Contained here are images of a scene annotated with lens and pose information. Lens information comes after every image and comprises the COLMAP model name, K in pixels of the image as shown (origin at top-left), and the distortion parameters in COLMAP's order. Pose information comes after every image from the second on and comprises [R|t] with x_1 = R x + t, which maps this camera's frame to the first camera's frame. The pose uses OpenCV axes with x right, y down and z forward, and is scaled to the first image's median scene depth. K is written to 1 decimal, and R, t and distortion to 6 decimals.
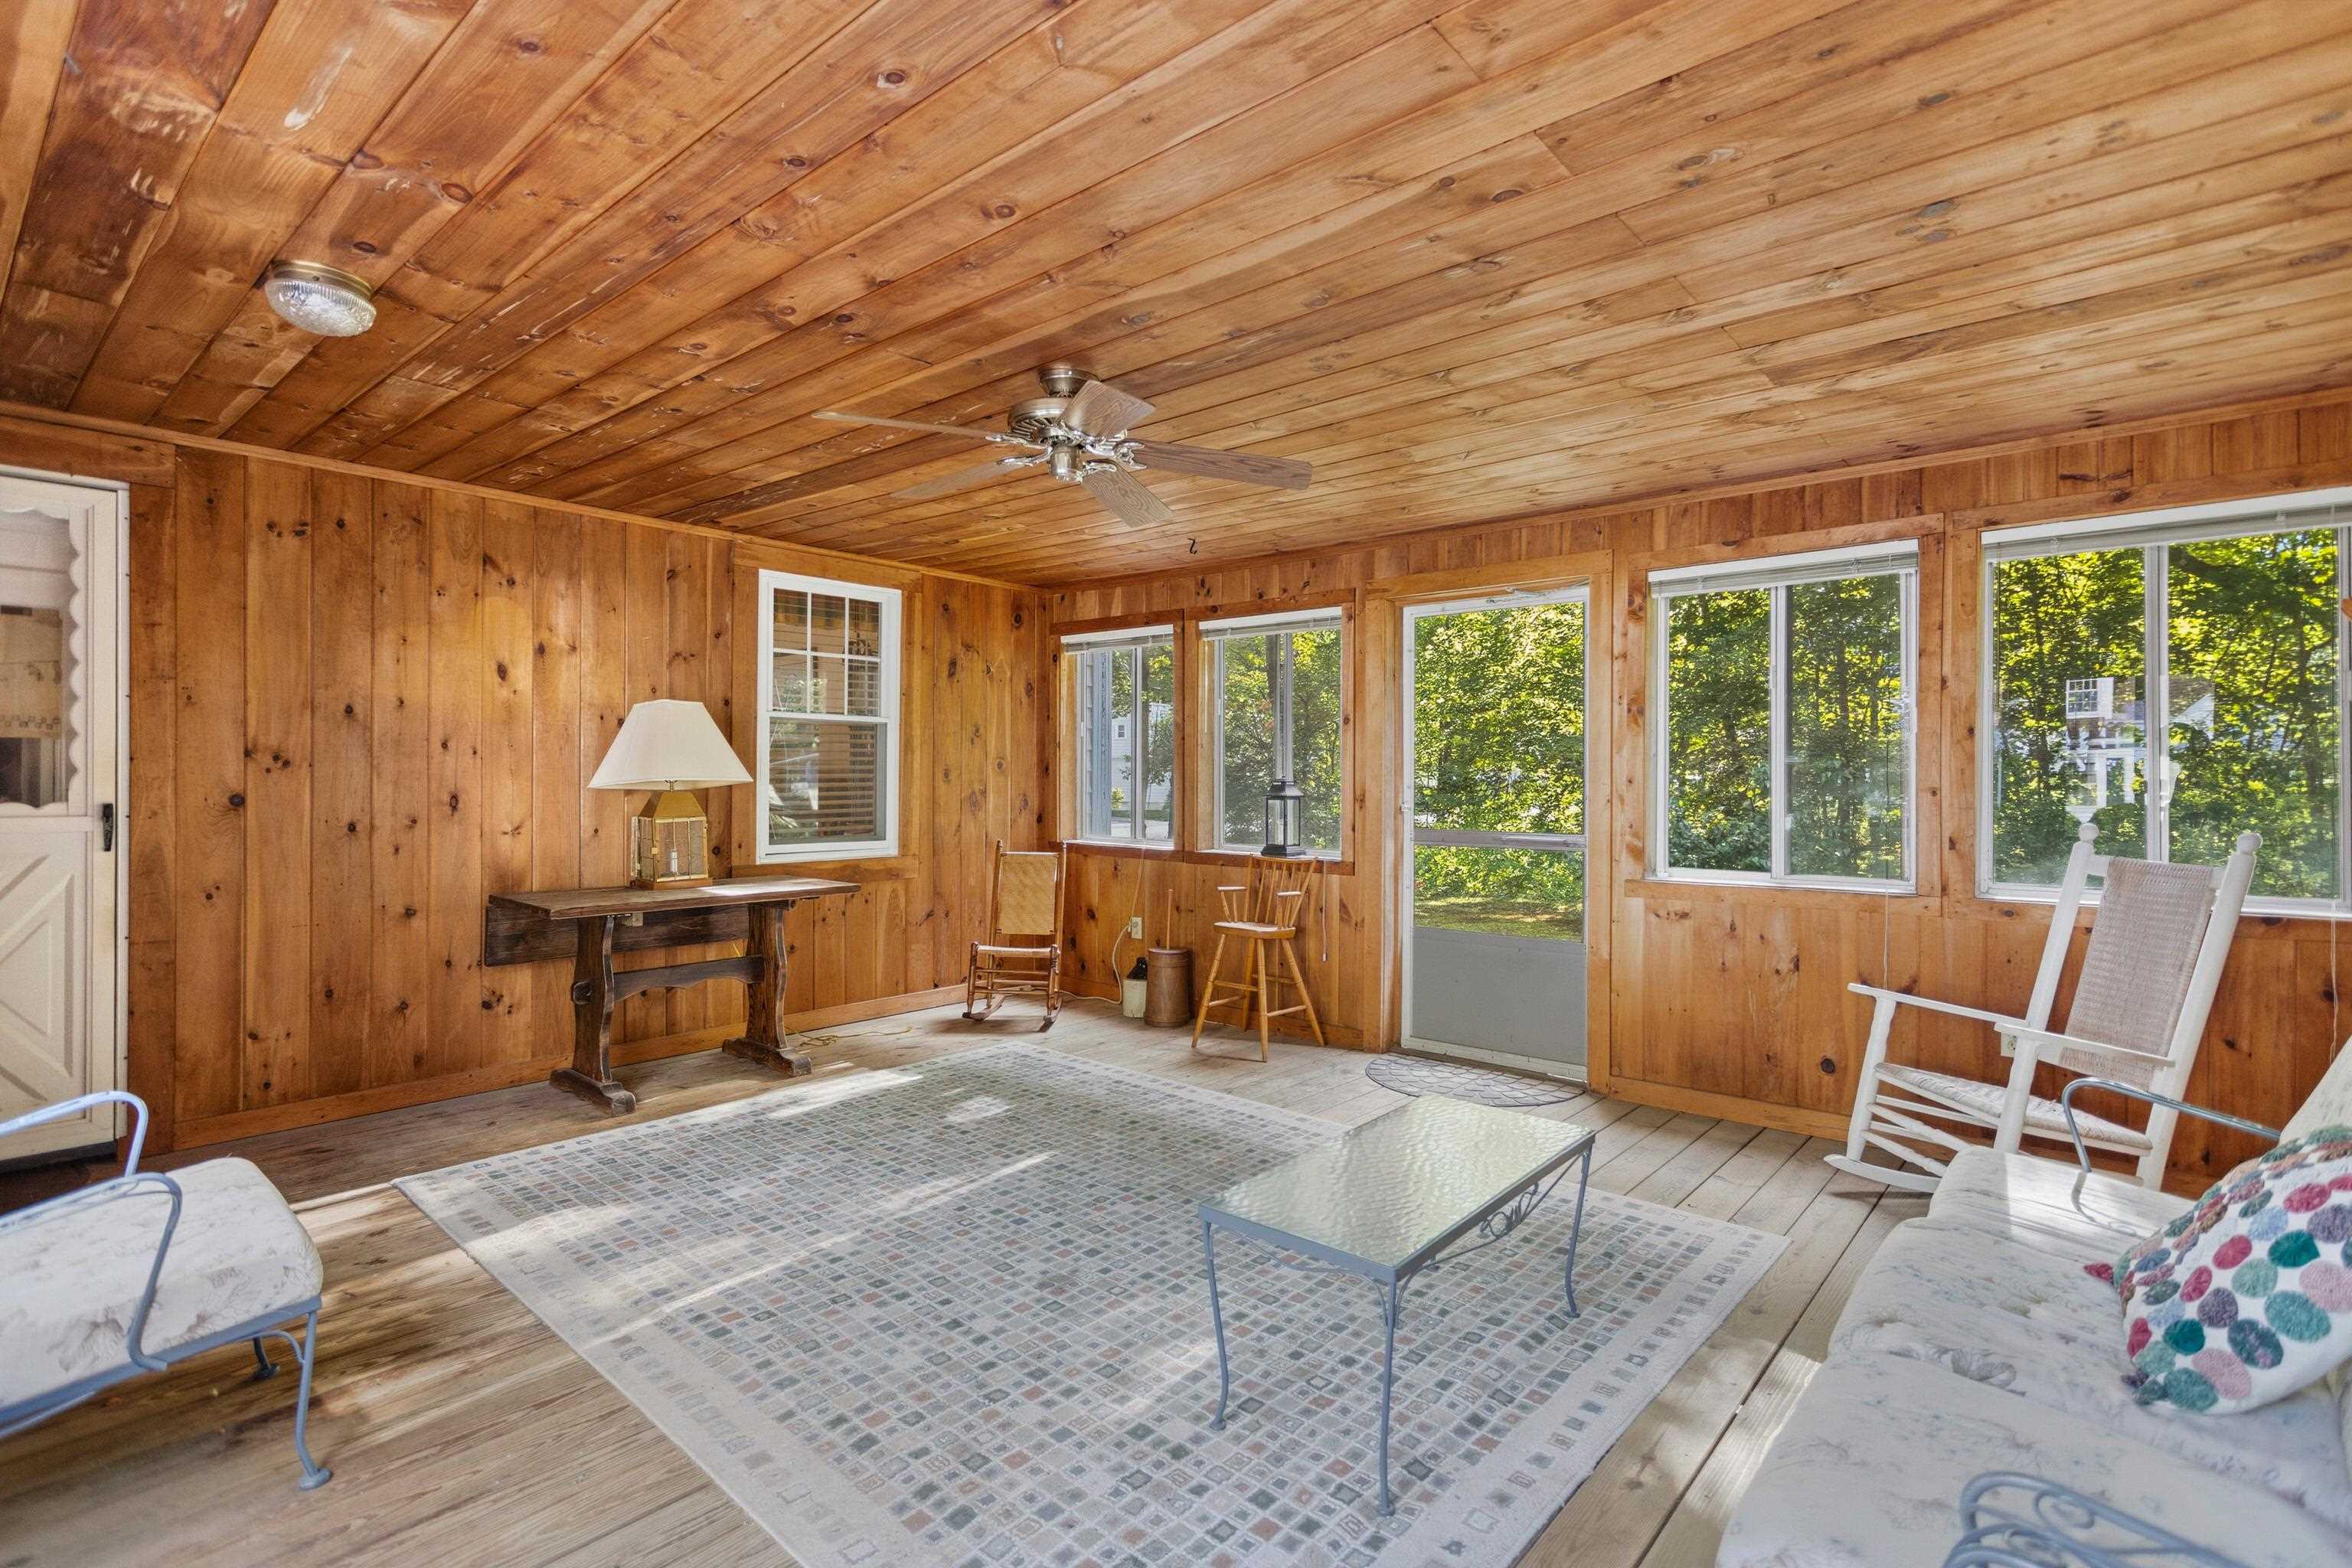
lens RADIAL K [[1109.1, 0, 1191.4], [0, 1109.1, 771.5], [0, 0, 1]] dist [-0.000986, 0.000027]
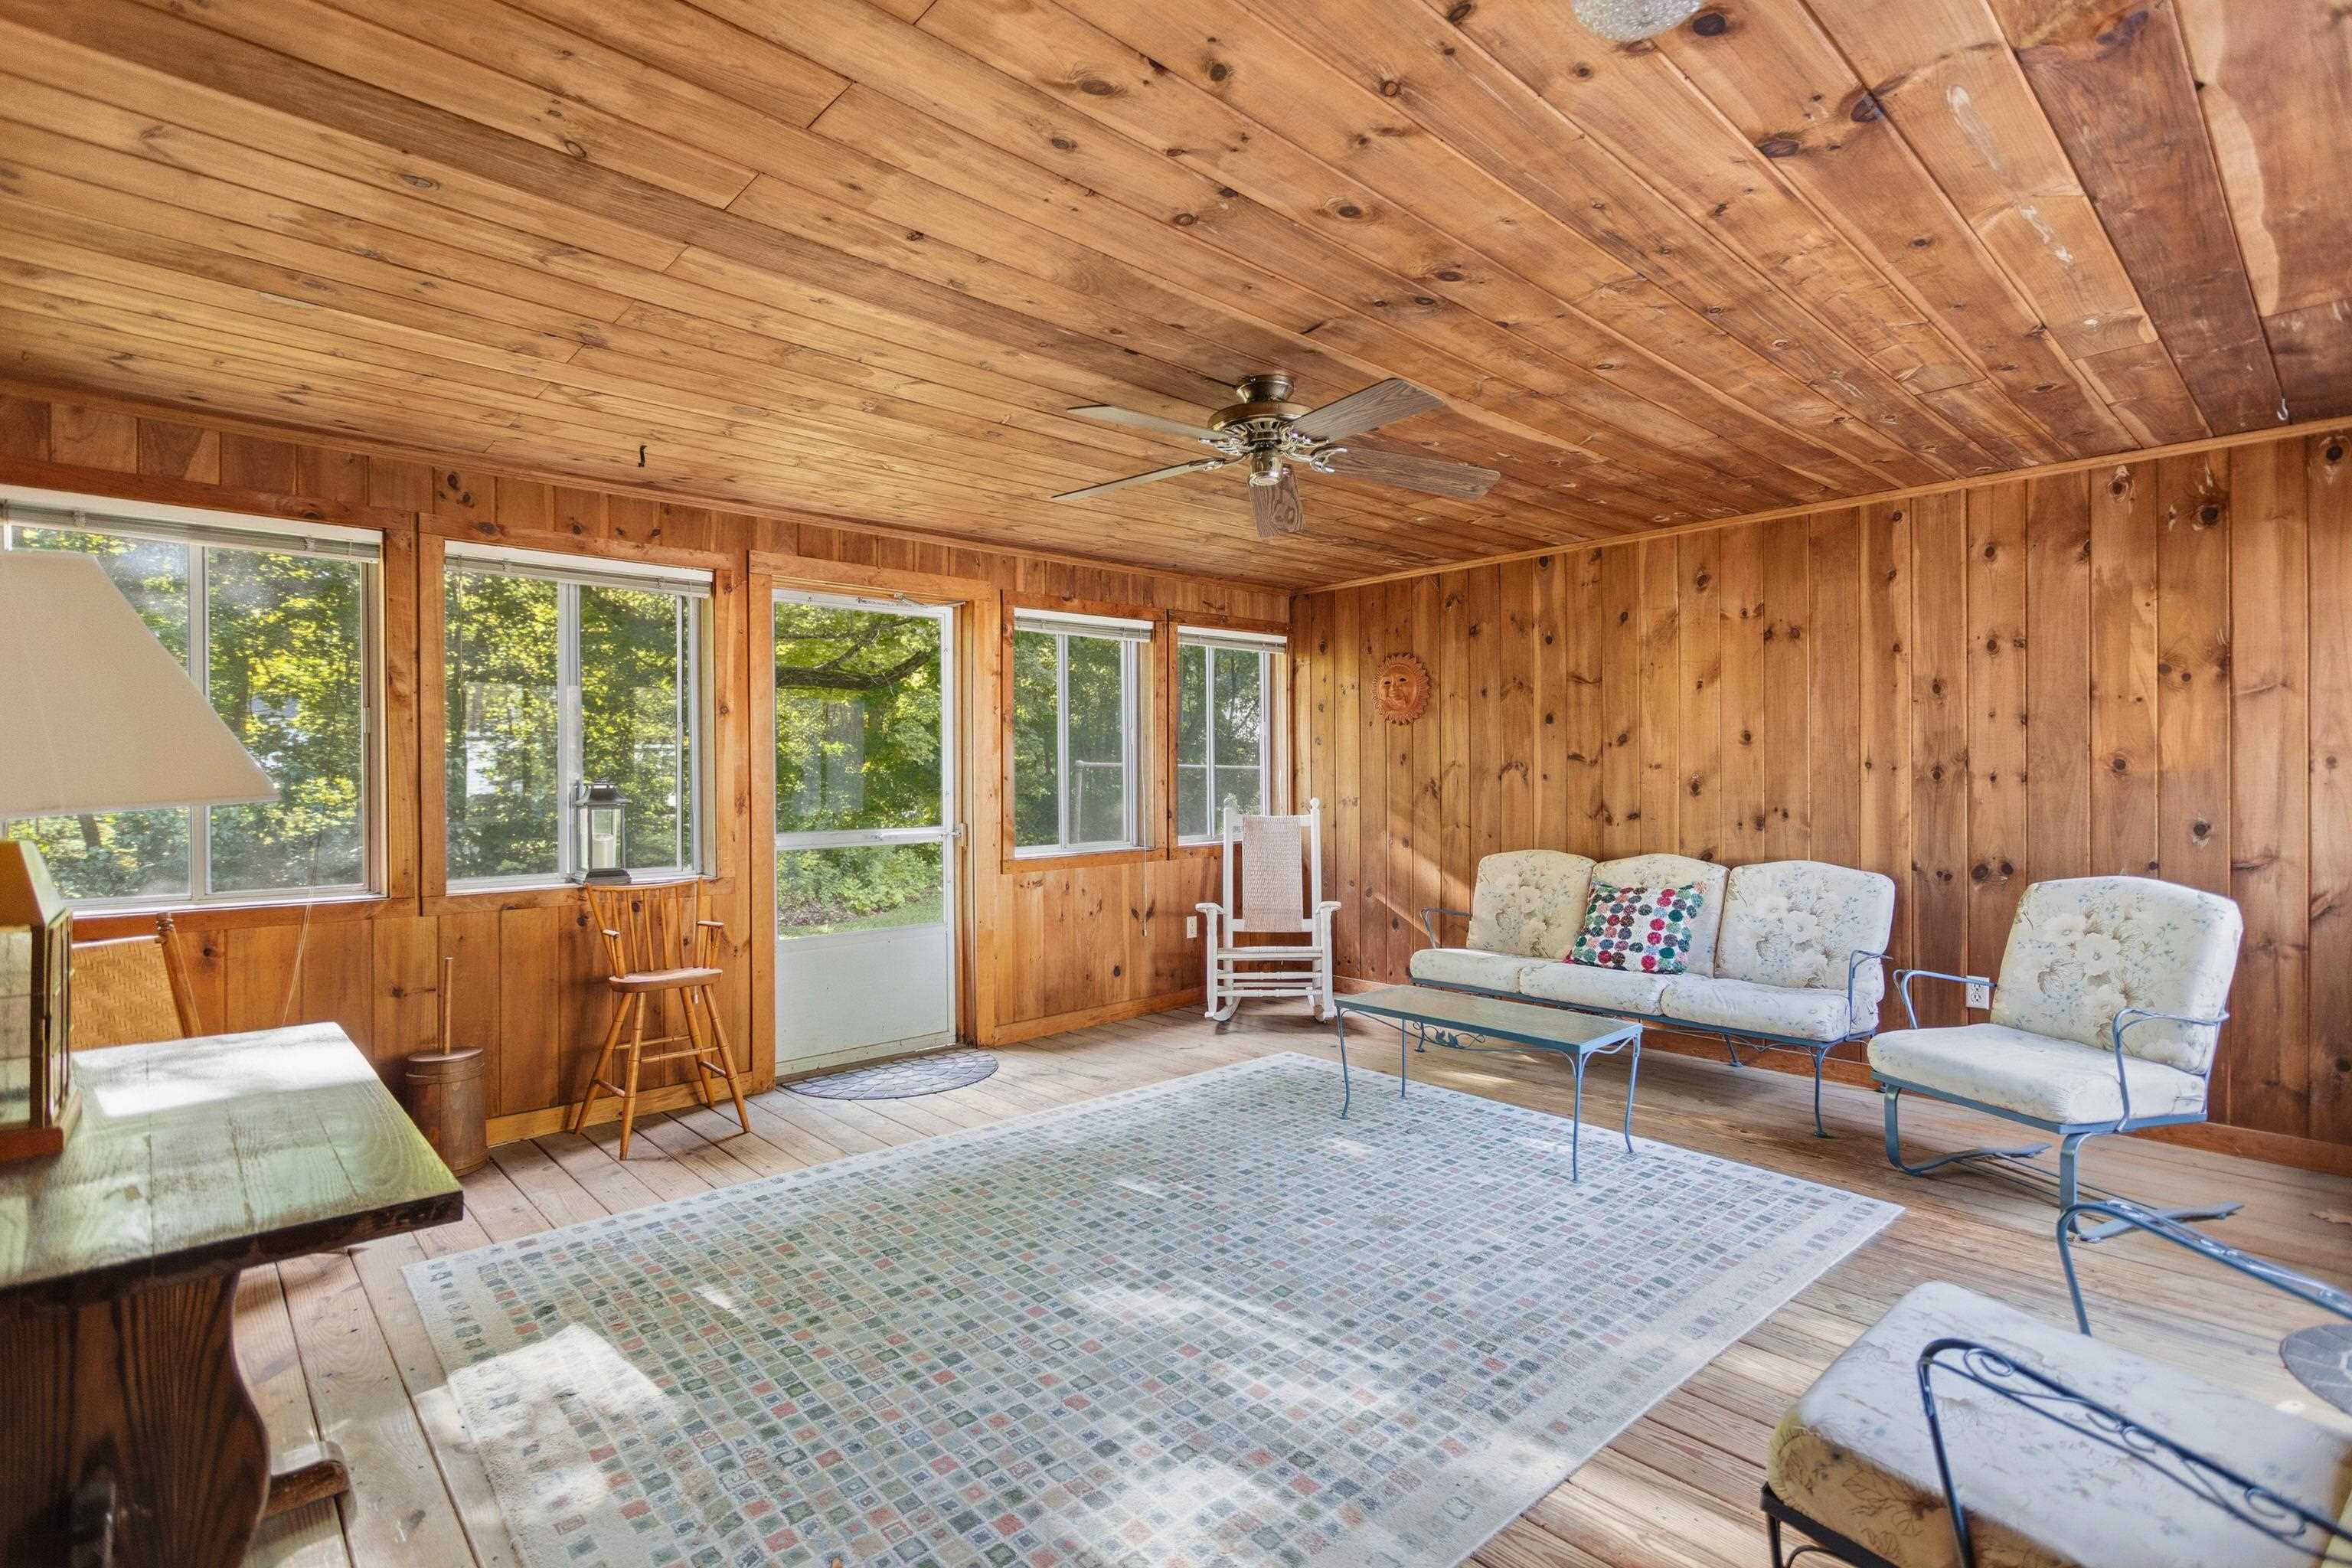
lens RADIAL K [[1109.1, 0, 1191.4], [0, 1109.1, 771.5], [0, 0, 1]] dist [-0.000986, 0.000027]
pose [[0.115386, -0.002960, 0.993316, -0.959066], [0.000822, 0.999996, 0.002884, -0.002799], [-0.993320, 0.000483, 0.115388, 0.808172]]
